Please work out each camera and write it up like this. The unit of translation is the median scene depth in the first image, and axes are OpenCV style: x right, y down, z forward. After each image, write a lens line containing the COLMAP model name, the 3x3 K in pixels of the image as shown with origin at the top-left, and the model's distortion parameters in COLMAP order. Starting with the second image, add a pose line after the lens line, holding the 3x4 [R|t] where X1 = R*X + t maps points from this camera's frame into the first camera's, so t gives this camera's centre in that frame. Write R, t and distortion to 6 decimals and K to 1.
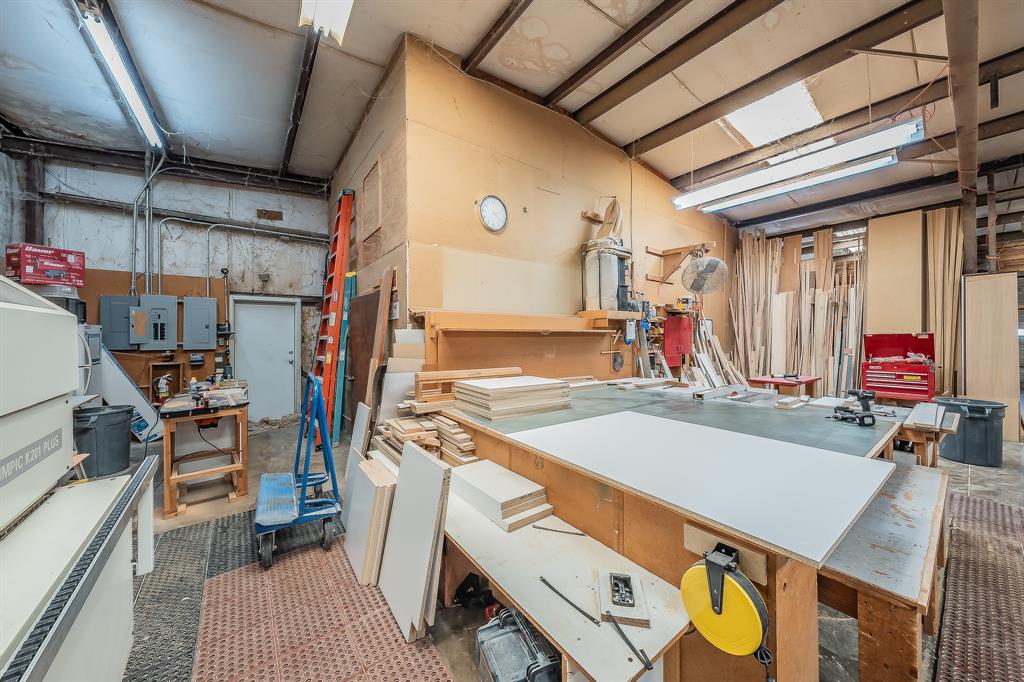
lens RADIAL K [[347.5, 0, 510.2], [0, 347.5, 340.2], [0, 0, 1]] dist [-0.000709, -0.000011]
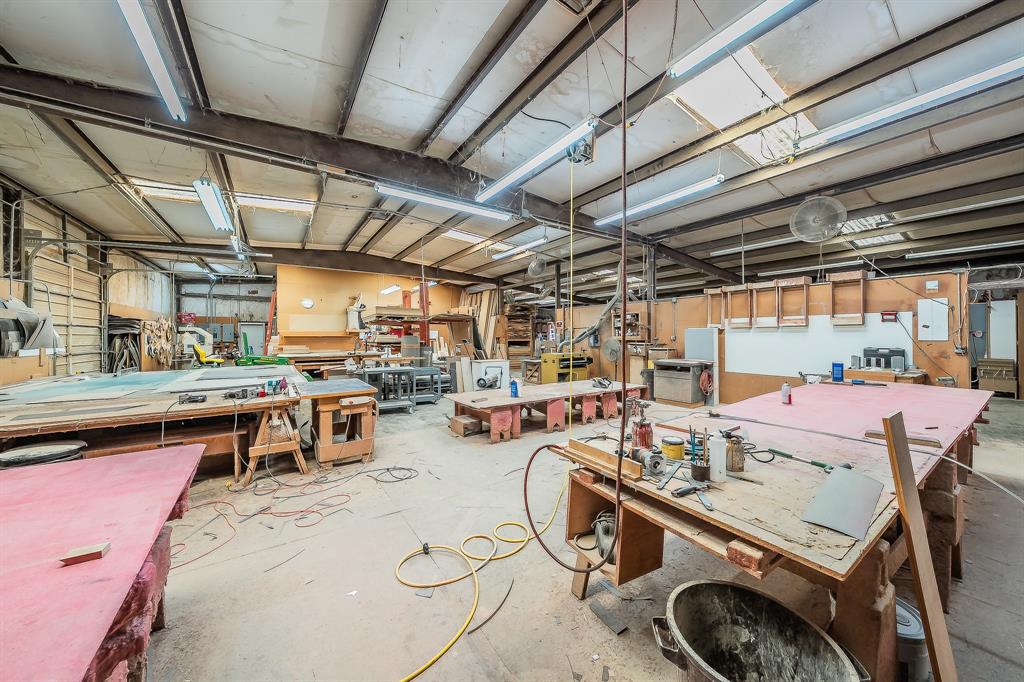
lens RADIAL K [[347.5, 0, 516.9], [0, 347.5, 339.5], [0, 0, 1]] dist [-0.000709, -0.000011]
pose [[0.999303, 0.002750, -0.037219, 0.435766], [-0.003053, 0.999963, -0.008087, 0.005935], [0.037195, 0.008195, 0.999274, -0.484397]]
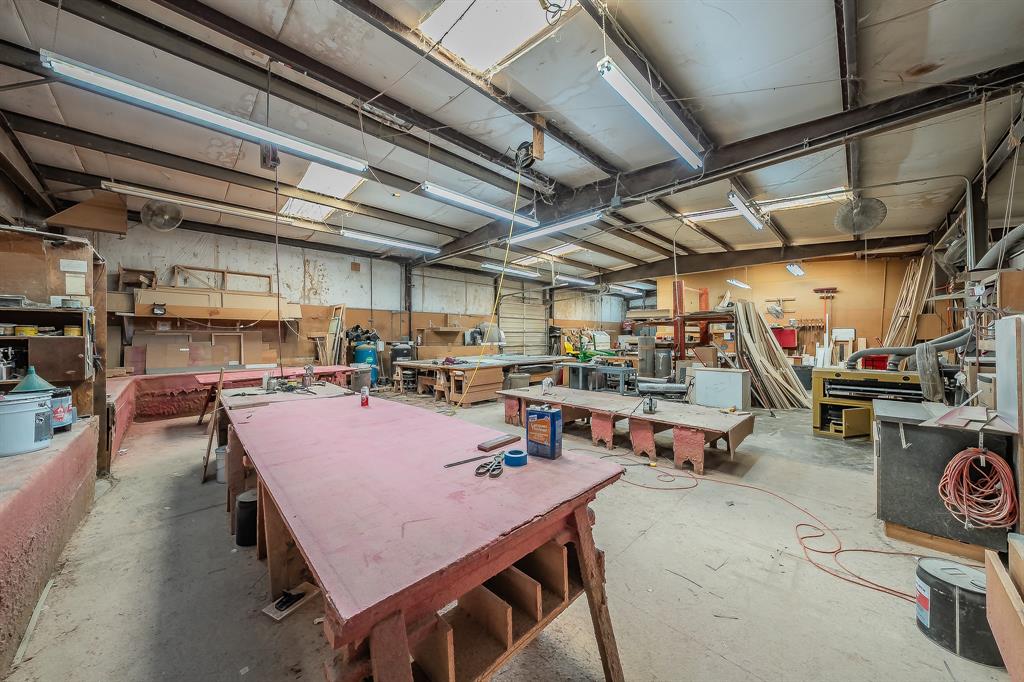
lens RADIAL K [[347.5, 0, 520.0], [0, 347.5, 335.4], [0, 0, 1]] dist [-0.000709, -0.000011]
pose [[0.150107, -0.001780, -0.988668, 0.721869], [-0.013832, 0.999897, -0.003900, 0.000553], [0.988573, 0.014260, 0.150067, -0.273667]]
